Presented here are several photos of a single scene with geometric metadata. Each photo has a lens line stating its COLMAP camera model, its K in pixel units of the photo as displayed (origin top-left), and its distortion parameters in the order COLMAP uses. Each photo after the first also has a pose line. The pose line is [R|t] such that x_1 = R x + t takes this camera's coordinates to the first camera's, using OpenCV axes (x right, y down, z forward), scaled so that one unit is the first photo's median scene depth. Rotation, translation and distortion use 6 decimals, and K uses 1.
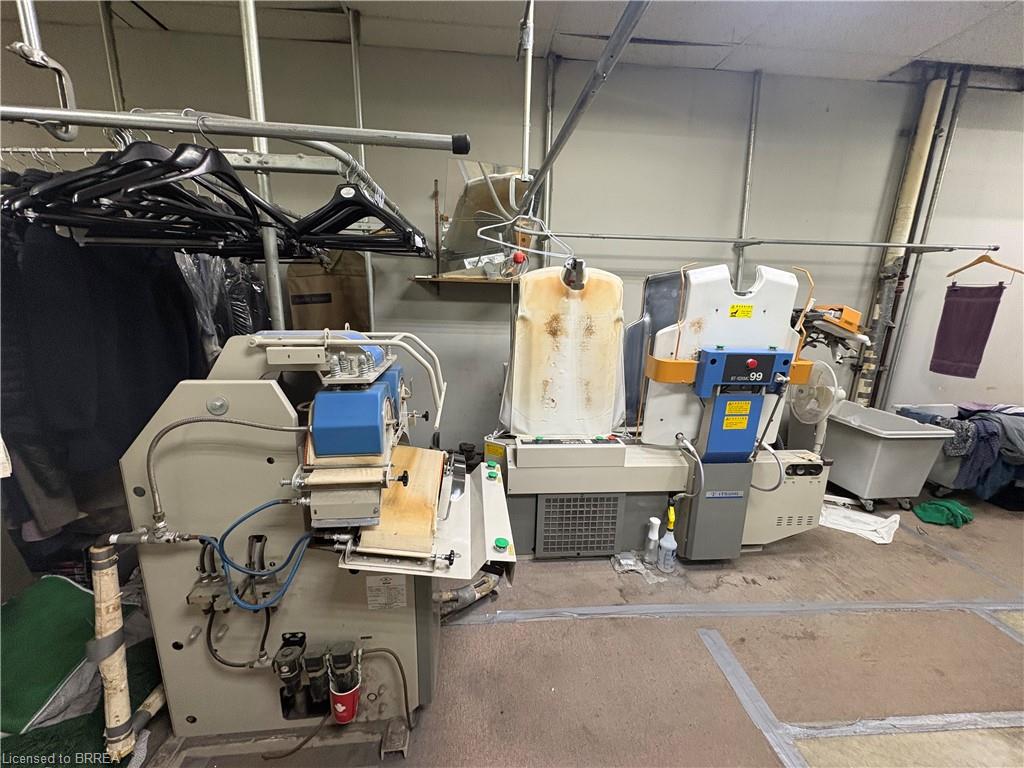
lens RADIAL K [[408.3, 0, 511.2], [0, 408.3, 384.0], [0, 0, 1]] dist [0.001283, -0.000238]
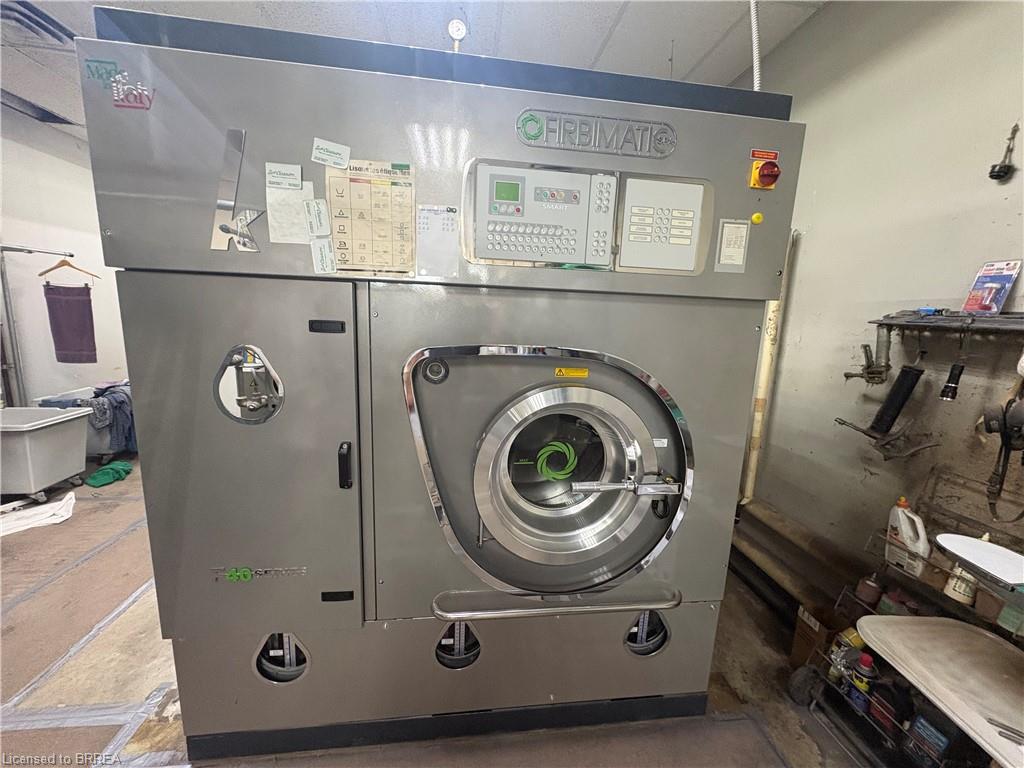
lens RADIAL K [[408.3, 0, 512.2], [0, 408.3, 382.4], [0, 0, 1]] dist [0.001283, -0.000238]
pose [[-0.034883, -0.196772, 0.979829, -0.153804], [0.179172, 0.963309, 0.199833, 0.029189], [-0.983199, 0.182528, 0.001653, -0.283627]]
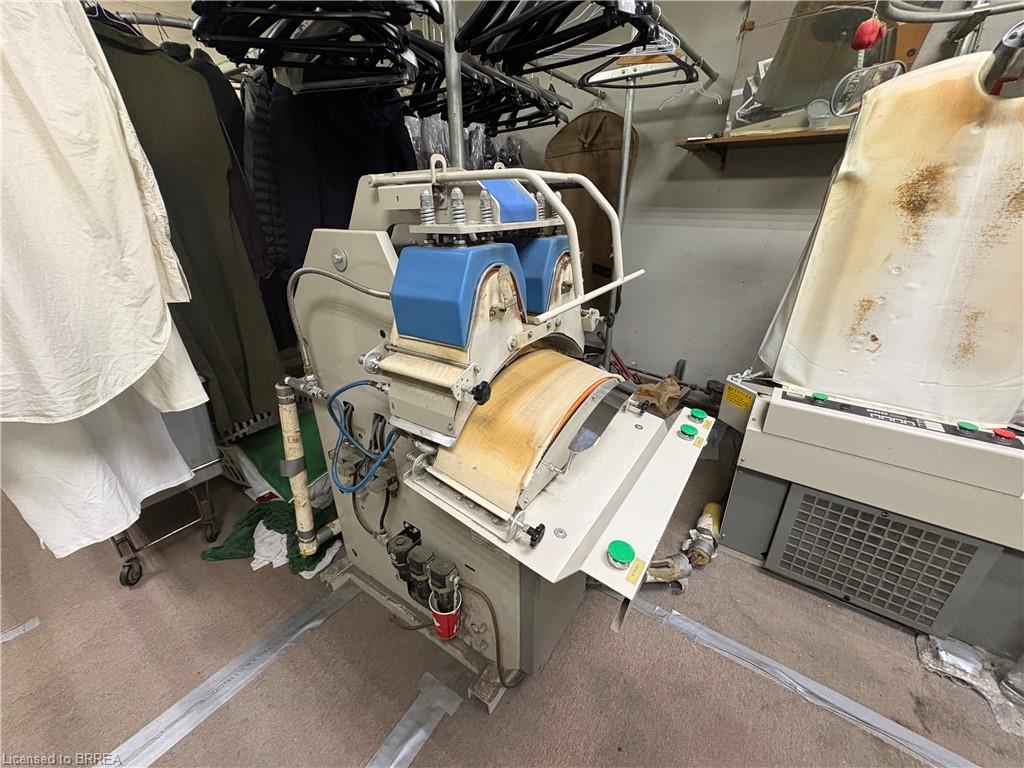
lens RADIAL K [[408.3, 0, 511.6], [0, 408.3, 383.8], [0, 0, 1]] dist [0.001283, -0.000238]
pose [[0.768422, 0.233548, -0.595805, 0.068355], [-0.117707, 0.966724, 0.227135, 0.031979], [0.629026, -0.104405, 0.770342, 0.252386]]
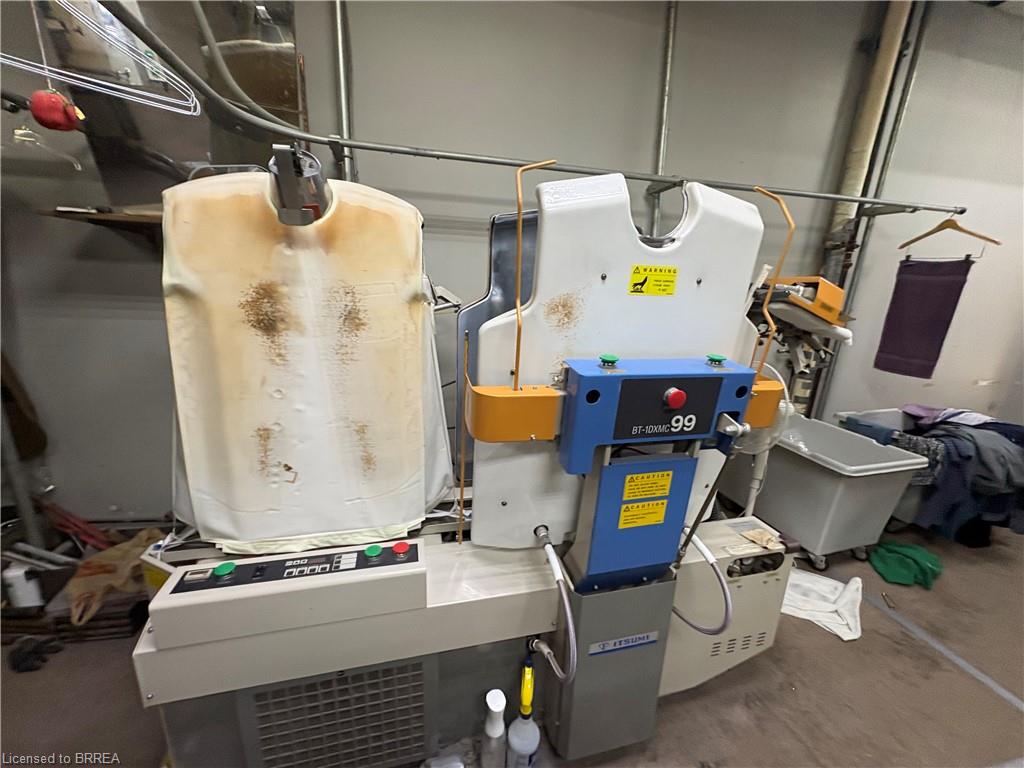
lens RADIAL K [[408.3, 0, 510.5], [0, 408.3, 385.5], [0, 0, 1]] dist [0.001283, -0.000238]
pose [[0.986144, -0.024800, 0.164025, 0.280557], [0.016961, 0.998654, 0.049019, -0.073567], [-0.165020, -0.045558, 0.985237, 0.489003]]
